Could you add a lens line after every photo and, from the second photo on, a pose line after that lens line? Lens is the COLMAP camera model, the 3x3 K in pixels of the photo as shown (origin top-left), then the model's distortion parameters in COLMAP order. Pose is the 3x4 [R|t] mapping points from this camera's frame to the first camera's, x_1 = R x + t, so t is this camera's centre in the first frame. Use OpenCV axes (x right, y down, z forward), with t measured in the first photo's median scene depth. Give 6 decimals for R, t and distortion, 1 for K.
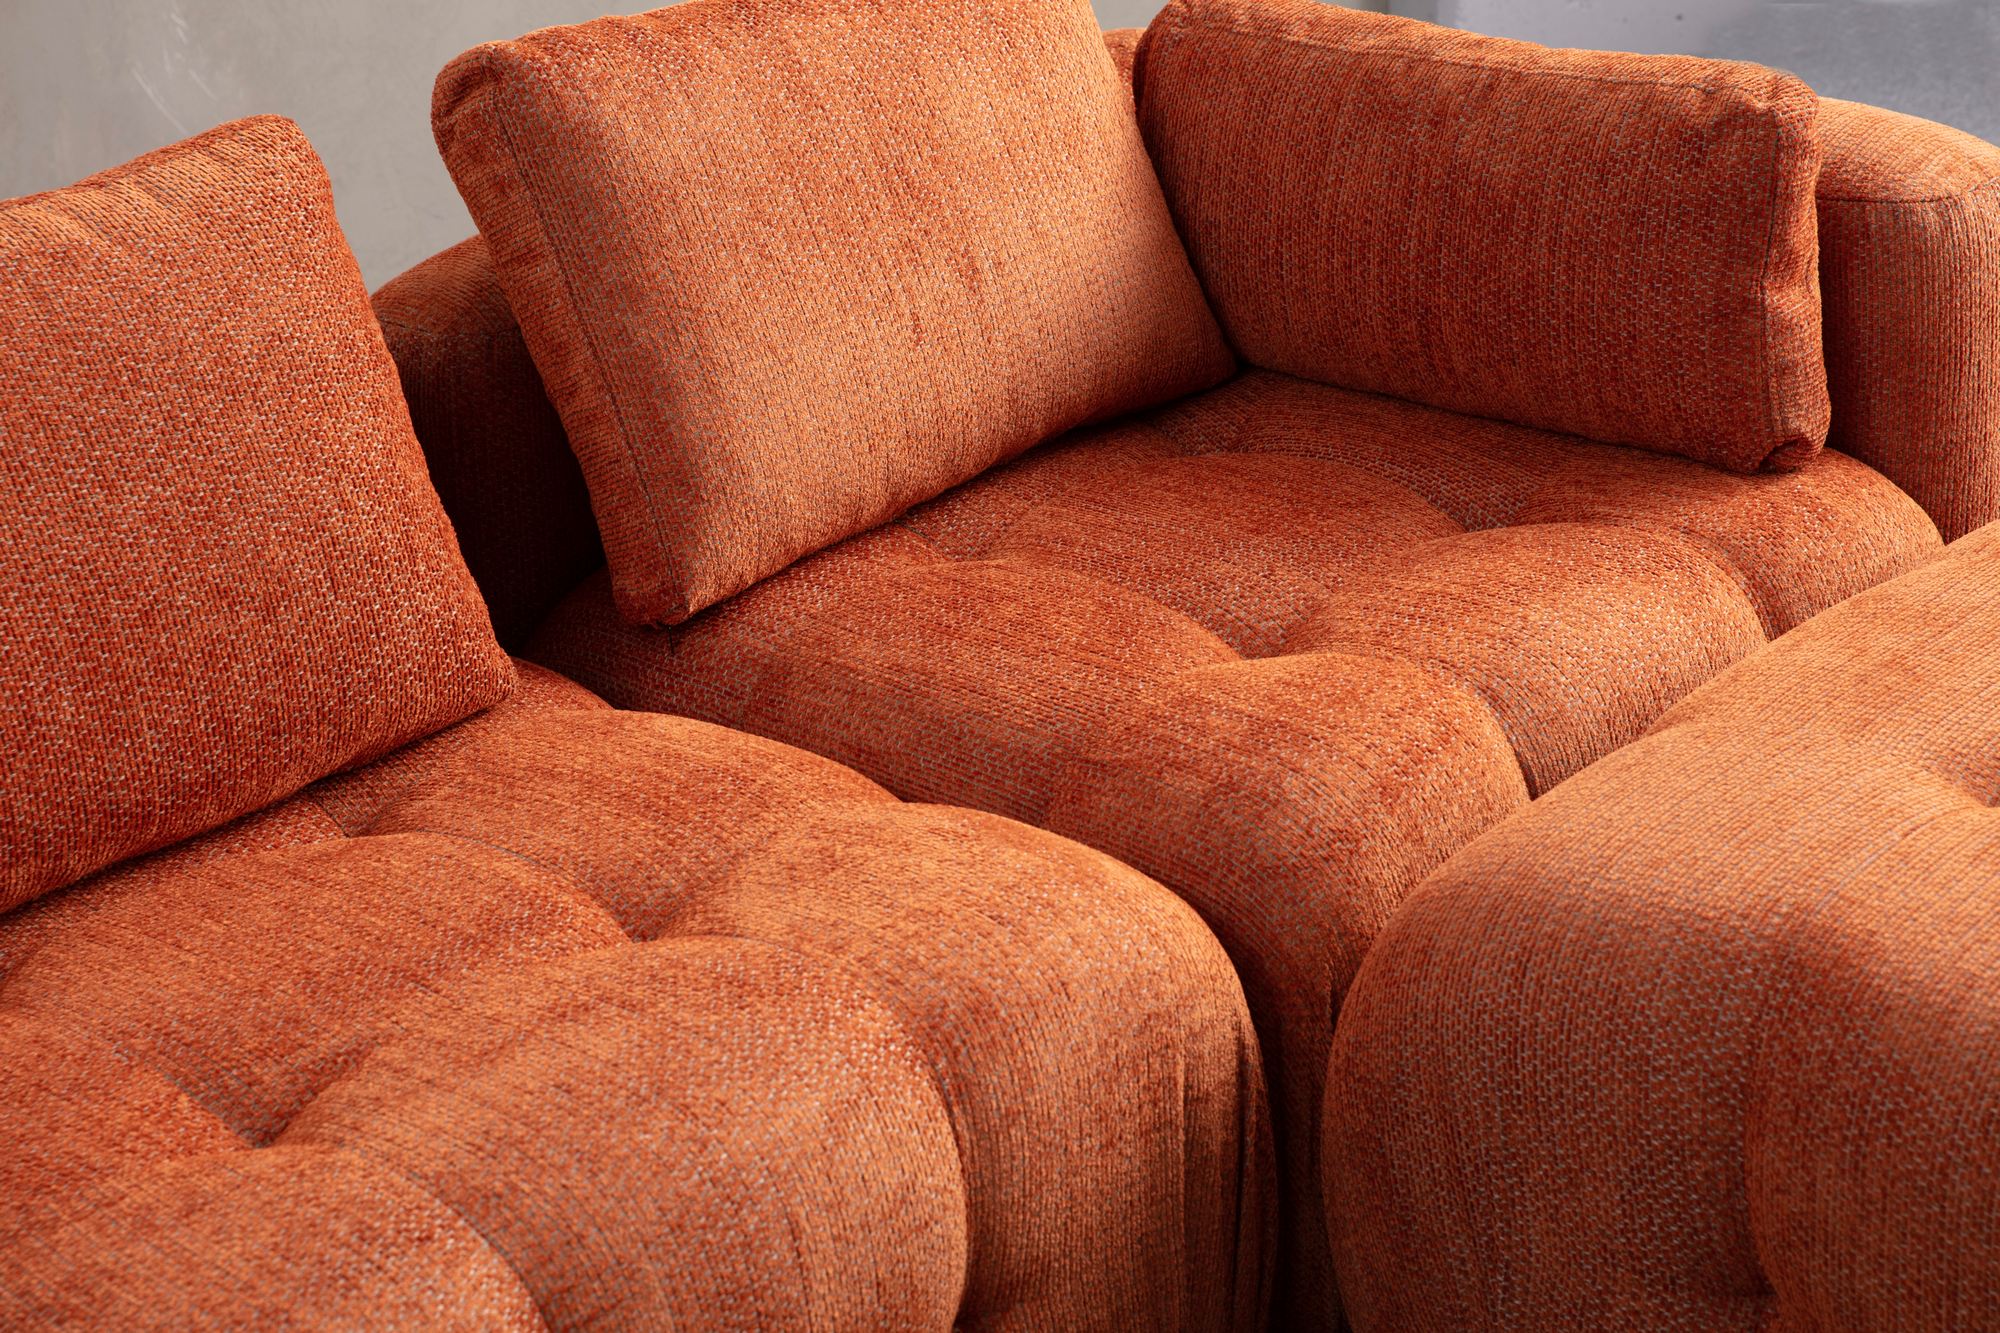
lens RADIAL K [[3792.2, 0, 1000.0], [0, 3792.2, 666.5], [0, 0, 1]] dist [0.229216, -0.017532]
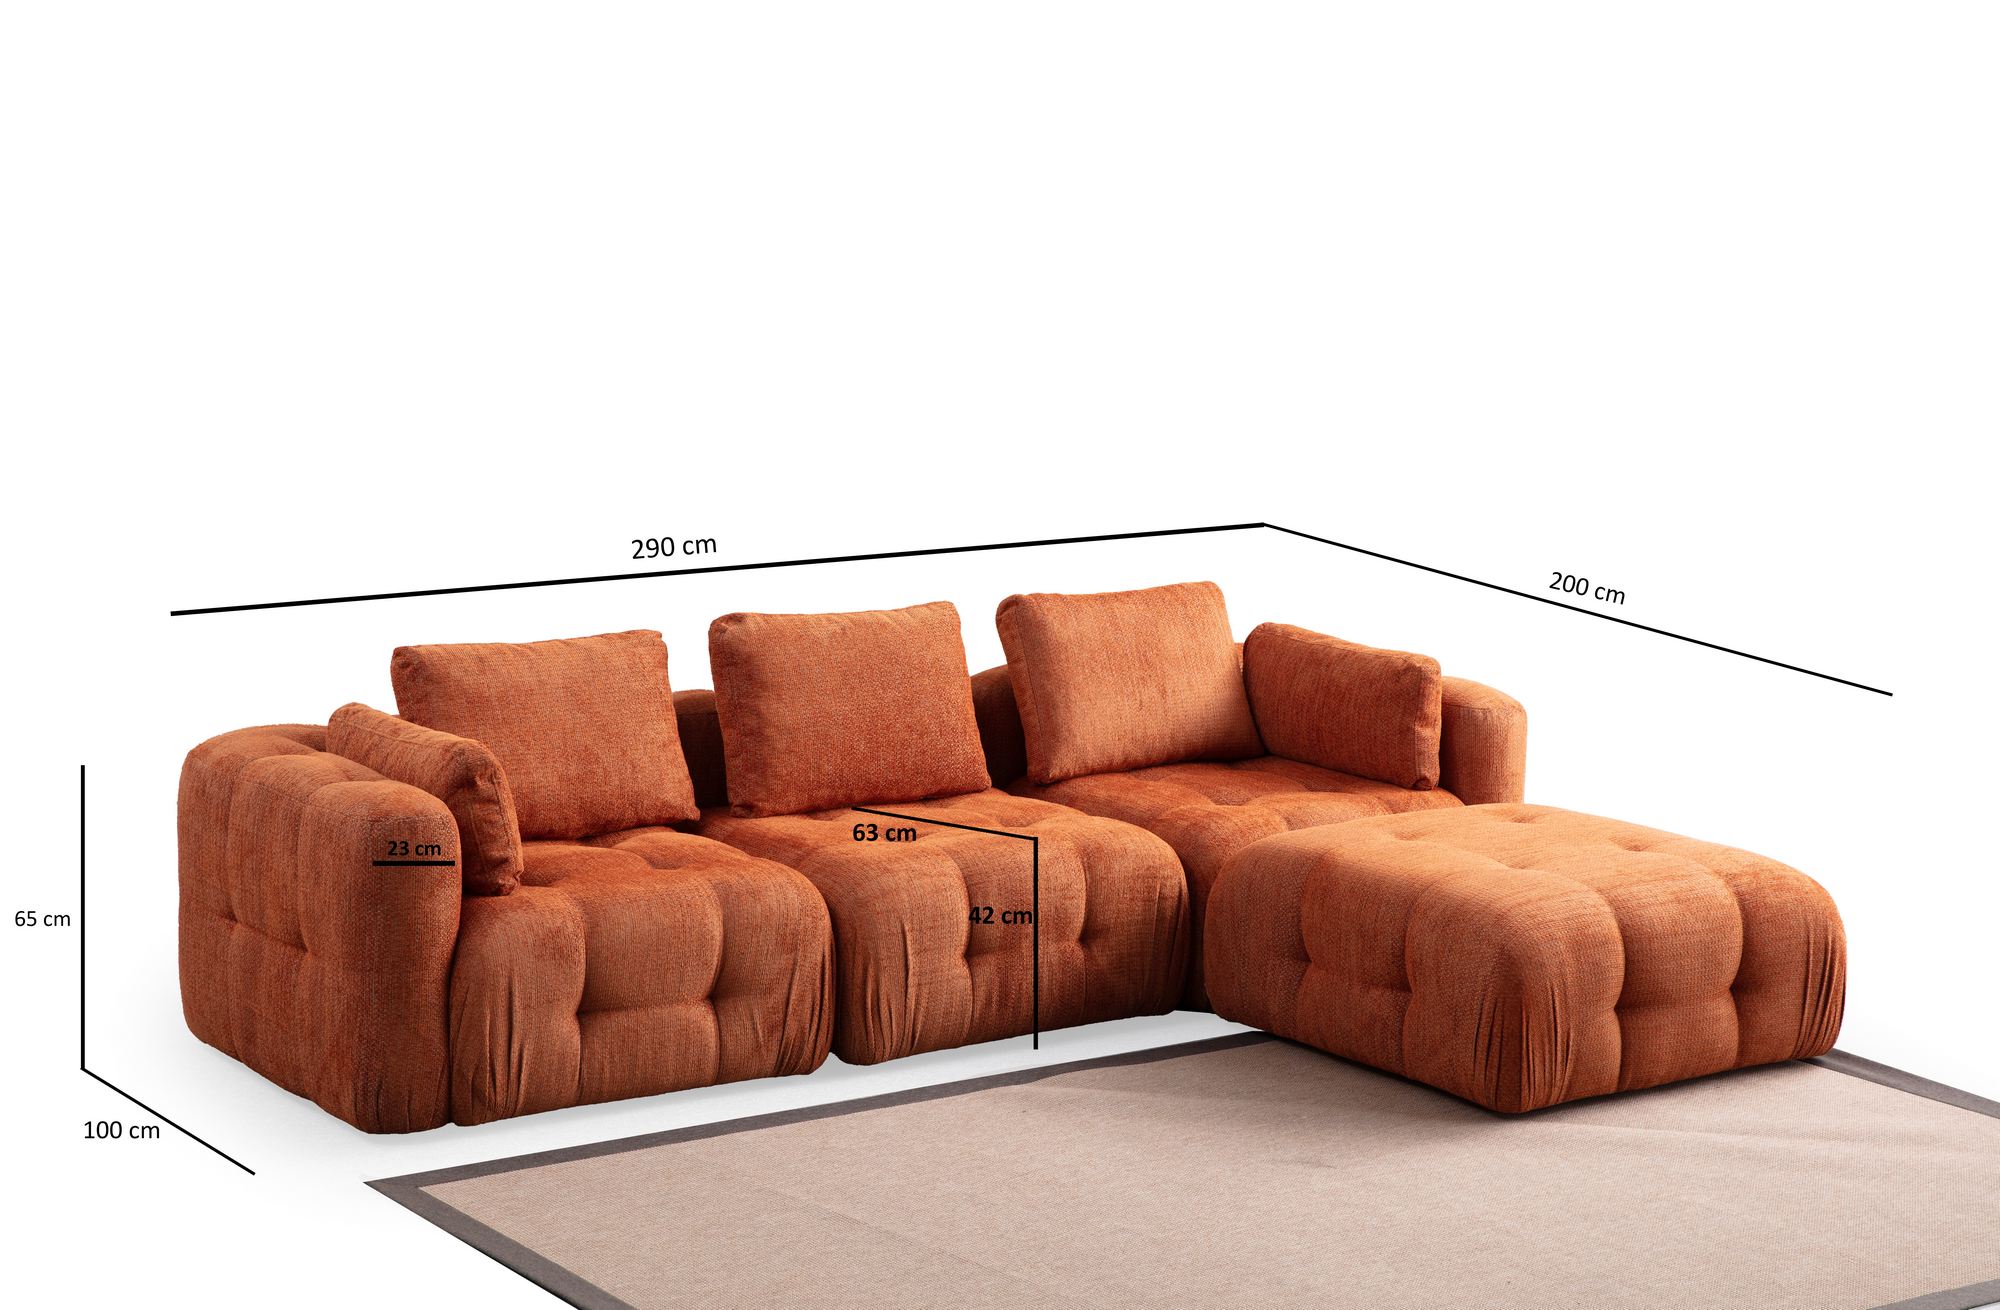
lens RADIAL K [[3874.0, 0, 1000.0], [0, 3874.0, 655.0], [0, 0, 1]] dist [0.376847, -0.008250]
pose [[0.976253, 0.124359, -0.177385, 0.421945], [-0.163361, 0.960385, -0.225774, 0.603398], [0.142281, 0.249390, 0.957894, -2.031287]]
